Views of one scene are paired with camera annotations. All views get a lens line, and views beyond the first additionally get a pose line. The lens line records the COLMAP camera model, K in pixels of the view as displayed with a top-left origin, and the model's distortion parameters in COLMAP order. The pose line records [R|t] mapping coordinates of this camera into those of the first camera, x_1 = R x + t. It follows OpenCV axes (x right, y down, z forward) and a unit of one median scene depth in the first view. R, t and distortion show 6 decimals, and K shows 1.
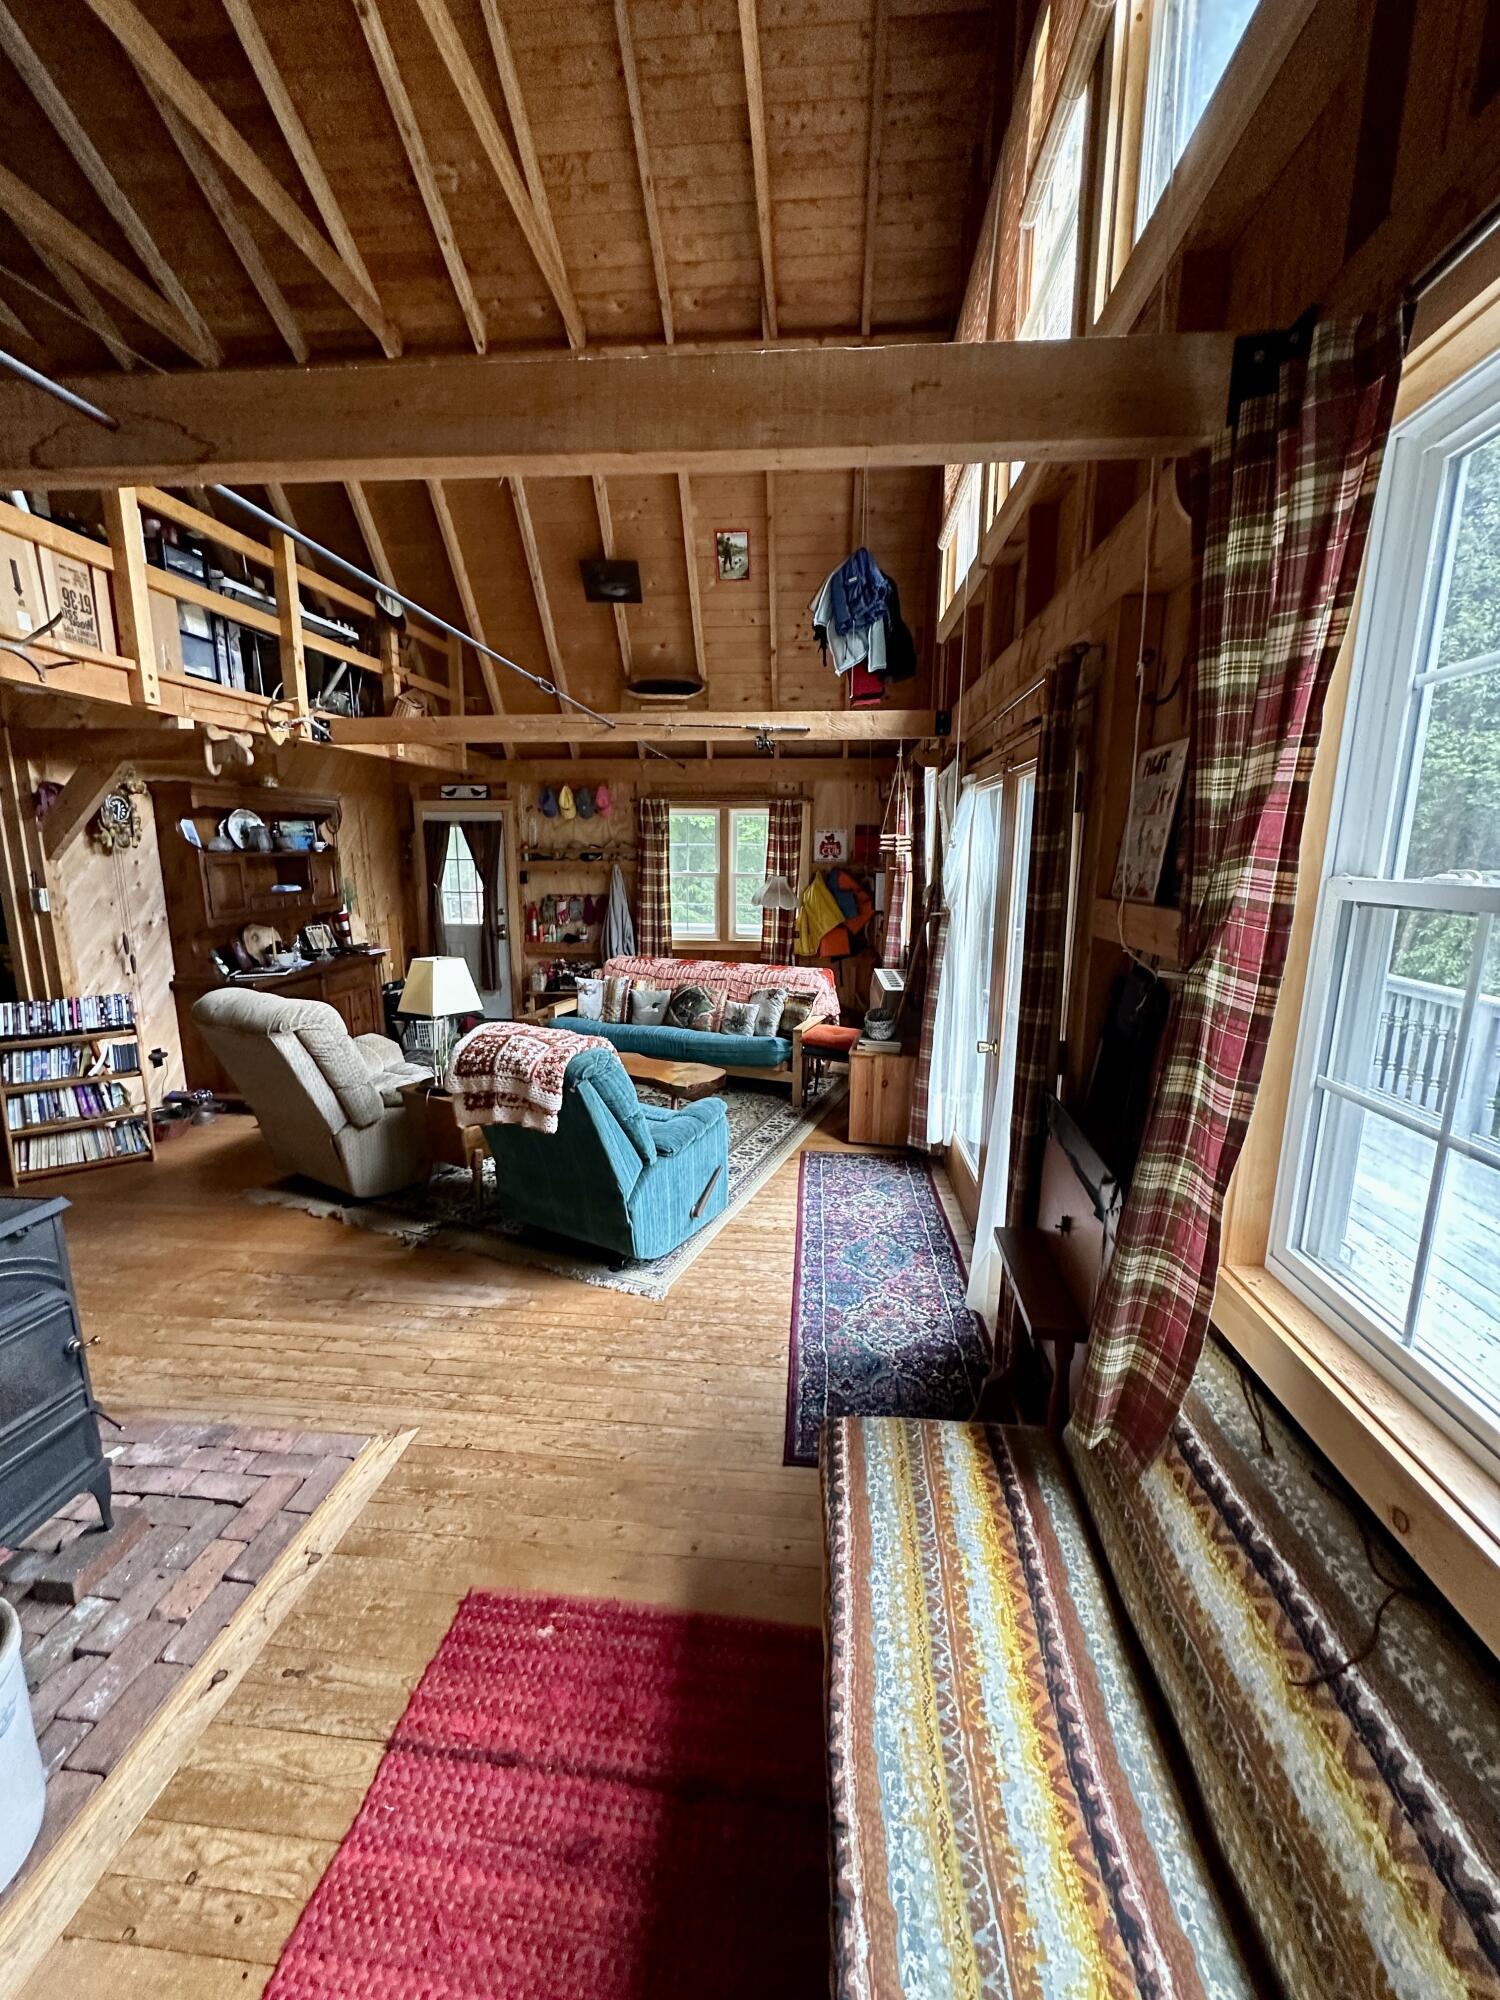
lens RADIAL K [[800.2, 0, 753.2], [0, 800.2, 1003.1], [0, 0, 1]] dist [-0.001521, 0.000192]
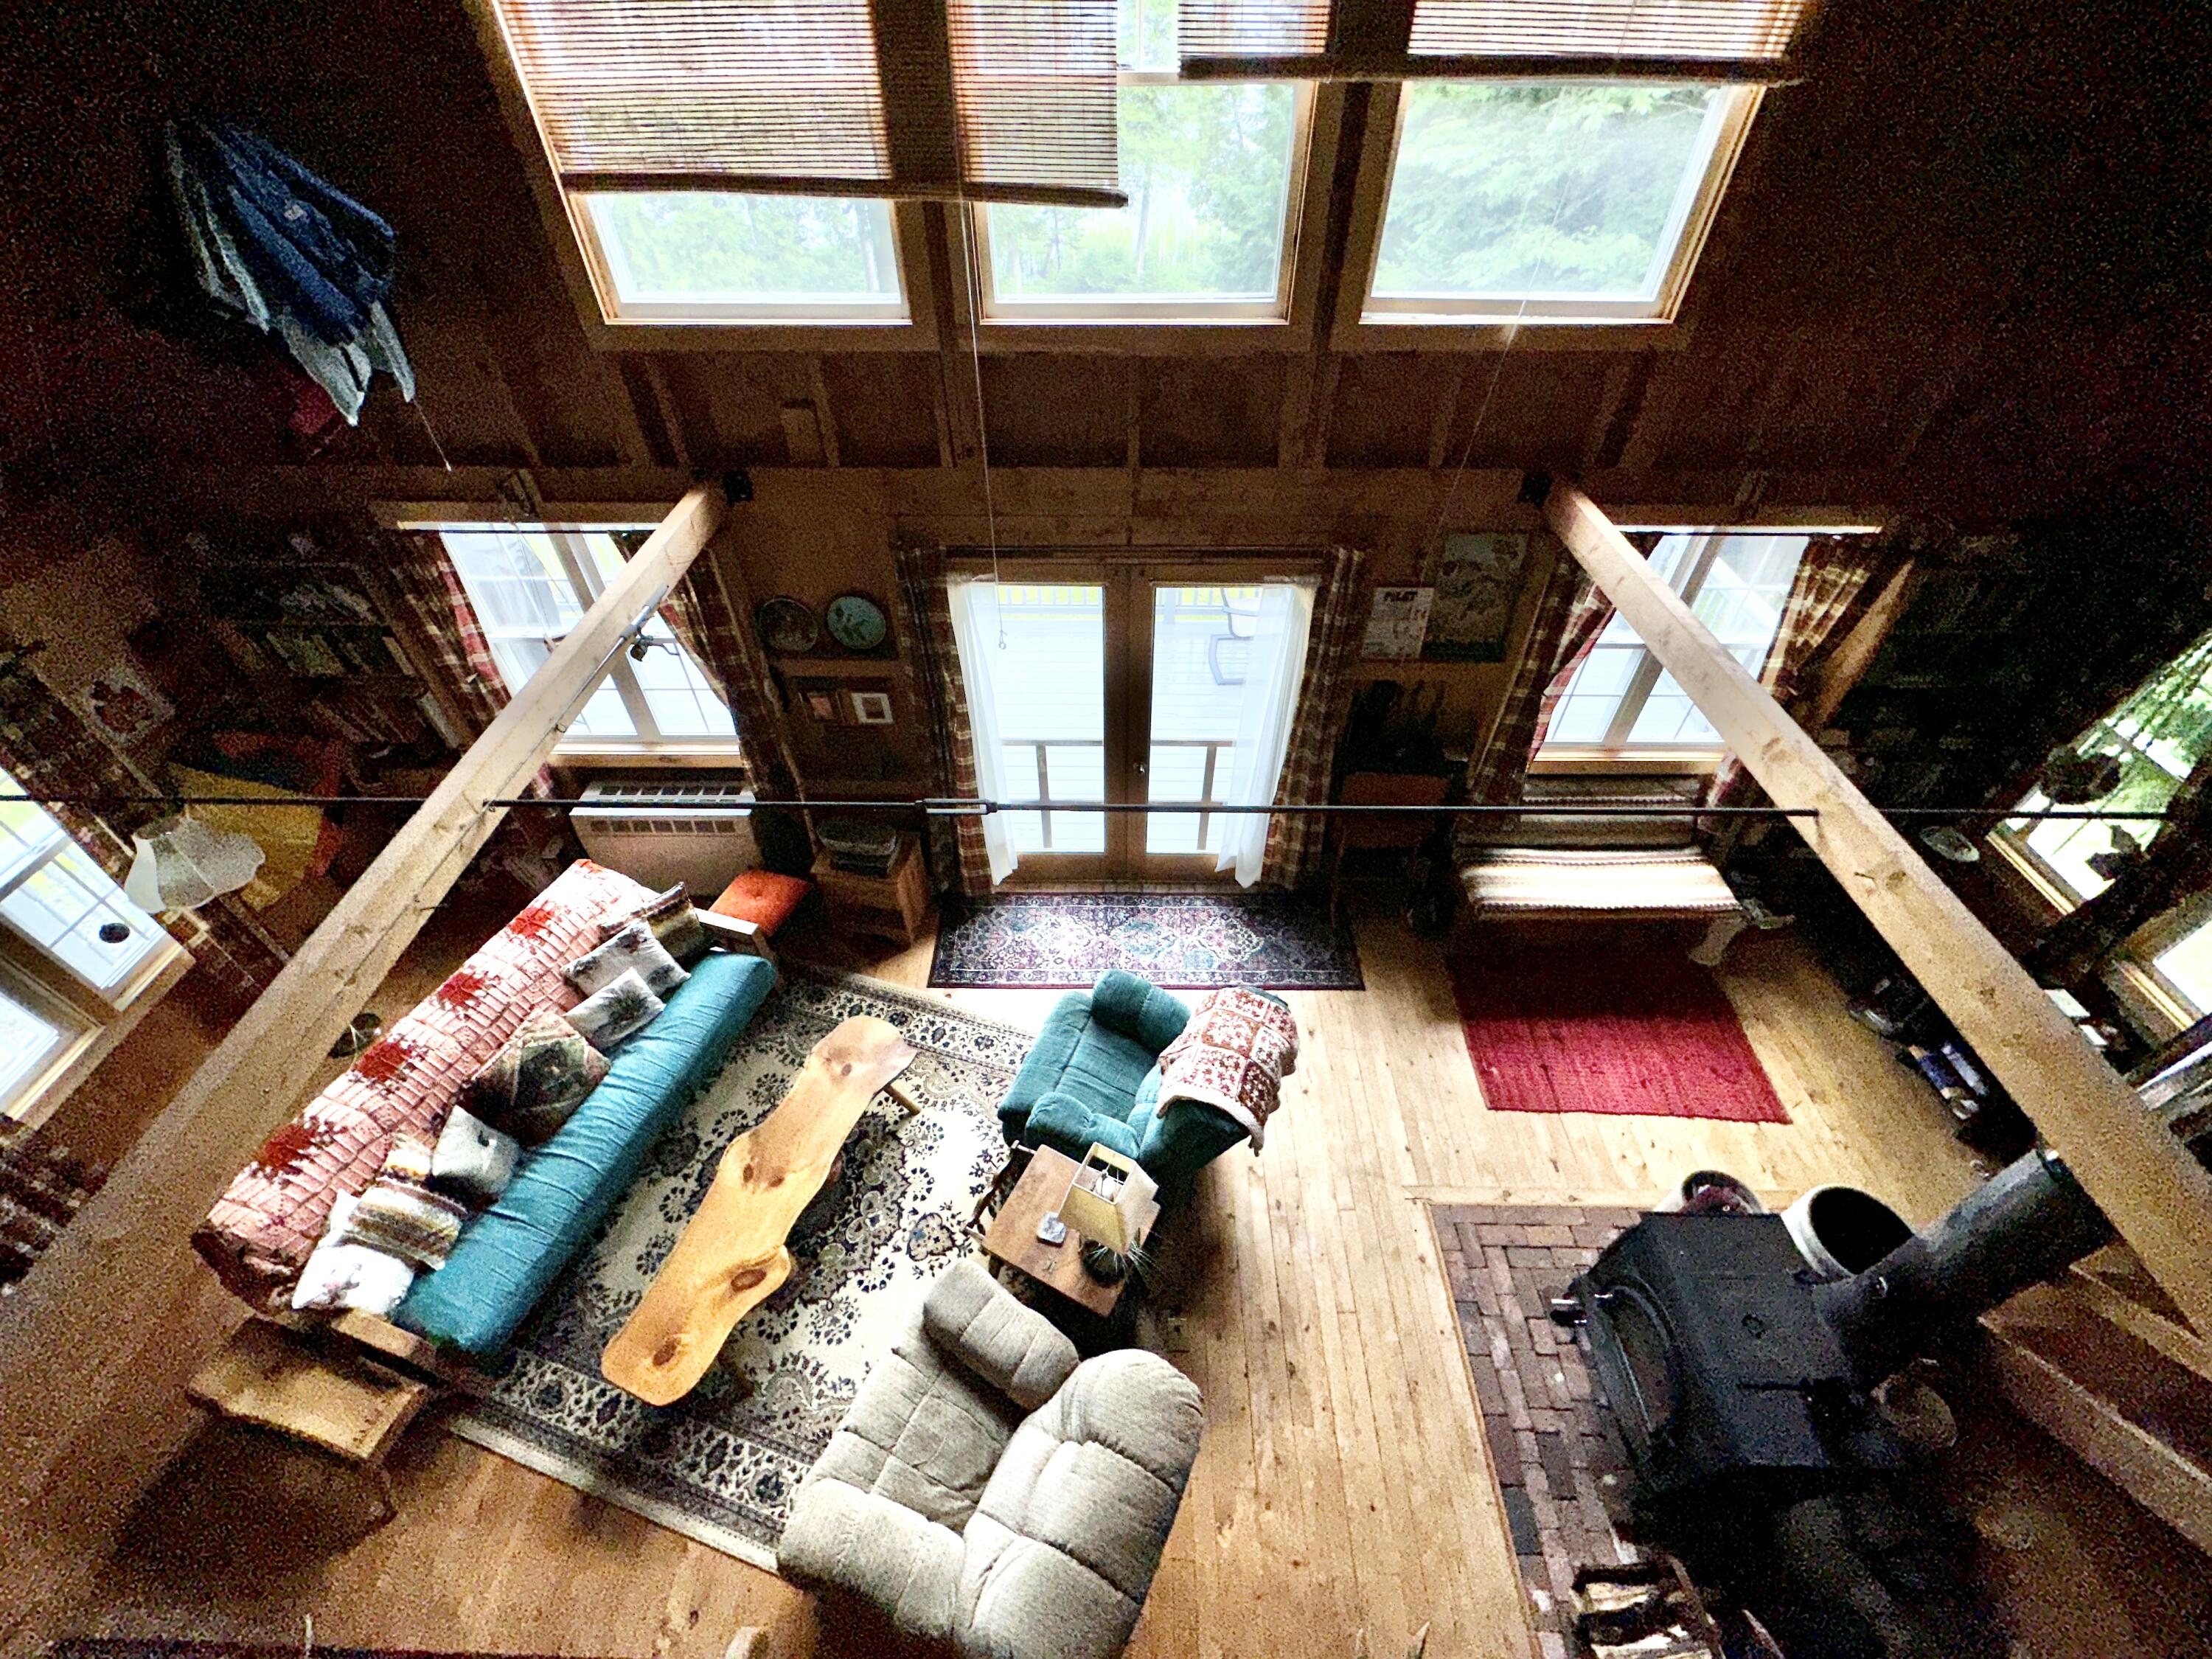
lens RADIAL K [[885.0, 0, 1107.1], [0, 885.0, 828.9], [0, 0, 1]] dist [-0.001521, 0.000192]
pose [[-0.070053, -0.696417, 0.714210, -0.352993], [0.191943, 0.693180, 0.694737, -0.389796], [-0.978903, 0.185756, 0.085113, 0.407447]]
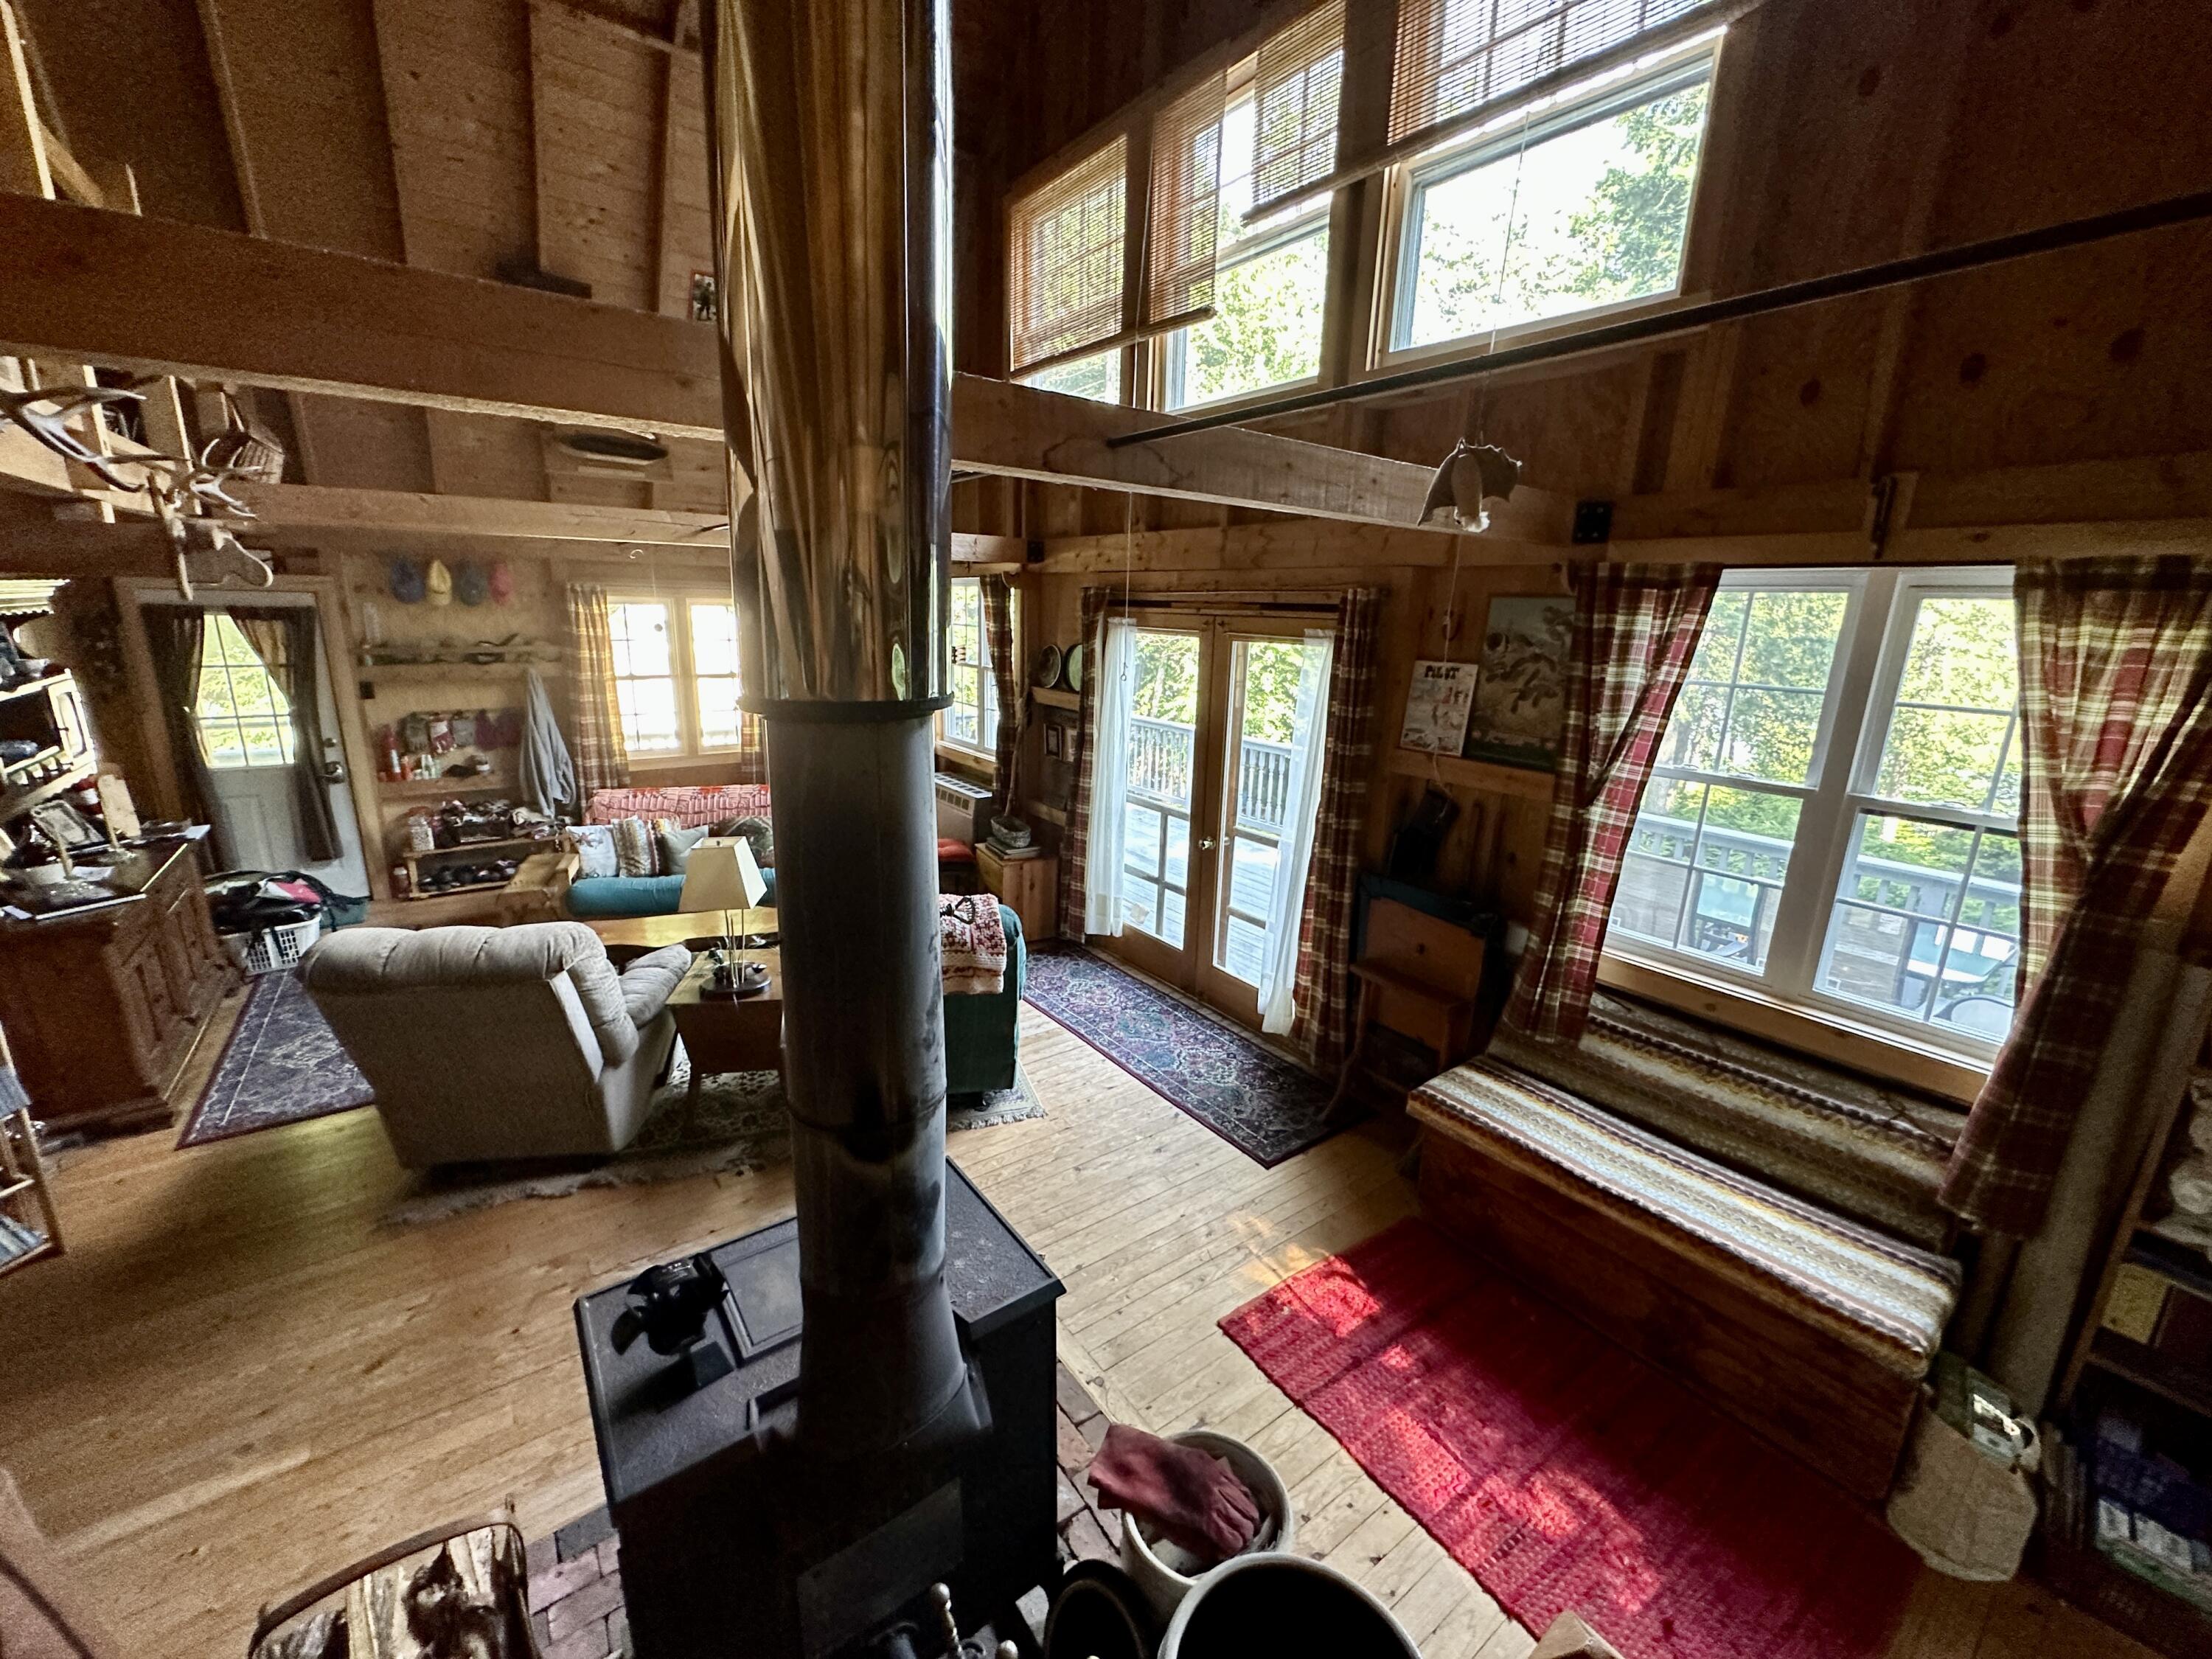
lens RADIAL K [[885.0, 0, 1109.7], [0, 885.0, 831.9], [0, 0, 1]] dist [-0.001521, 0.000192]
pose [[0.750882, -0.150878, 0.642971, -0.322132], [0.099531, 0.988288, 0.115674, -0.062766], [-0.652894, -0.022862, 0.757105, 0.007165]]
